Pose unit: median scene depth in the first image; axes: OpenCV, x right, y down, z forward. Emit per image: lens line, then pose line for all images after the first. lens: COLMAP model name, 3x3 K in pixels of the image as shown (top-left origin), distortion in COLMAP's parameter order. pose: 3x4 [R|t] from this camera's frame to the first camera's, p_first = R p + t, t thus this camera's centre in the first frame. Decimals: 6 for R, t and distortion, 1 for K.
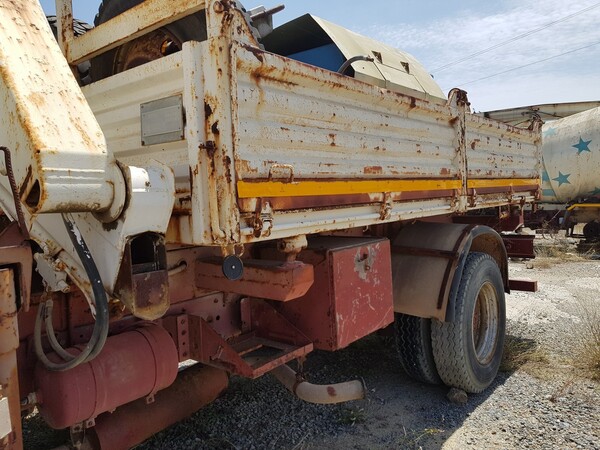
lens RADIAL K [[470.8, 0, 300.2], [0, 470.8, 223.1], [0, 0, 1]] dist [0.046704, -0.086049]
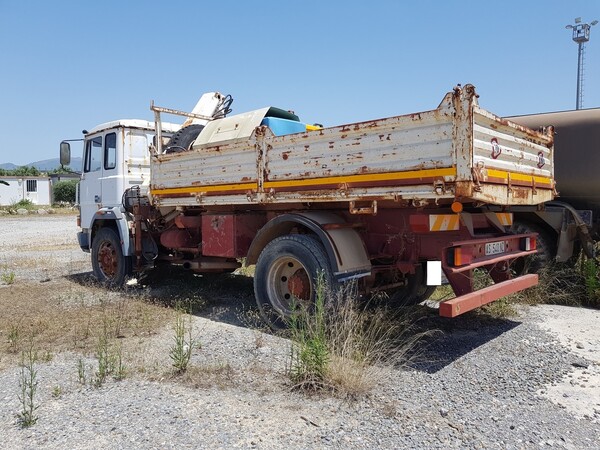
lens RADIAL K [[470.8, 0, 298.3], [0, 470.8, 224.4], [0, 0, 1]] dist [0.046704, -0.086049]
pose [[-0.033207, 0.068741, -0.997082, 3.417641], [-0.046297, 0.996455, 0.070240, -0.123582], [0.998376, 0.048495, -0.029907, 2.106216]]
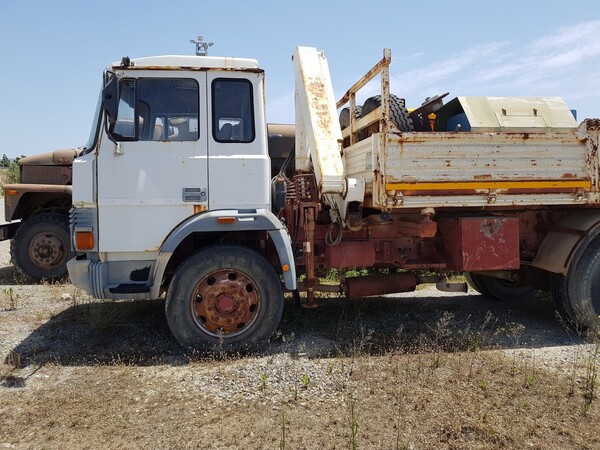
lens RADIAL K [[470.8, 0, 296.6], [0, 470.8, 206.2], [0, 0, 1]] dist [0.046704, -0.086049]
pose [[0.740933, 0.037010, -0.670558, 1.140728], [-0.053568, 0.998556, -0.004077, 0.069000], [0.669439, 0.038942, 0.741846, -1.174453]]
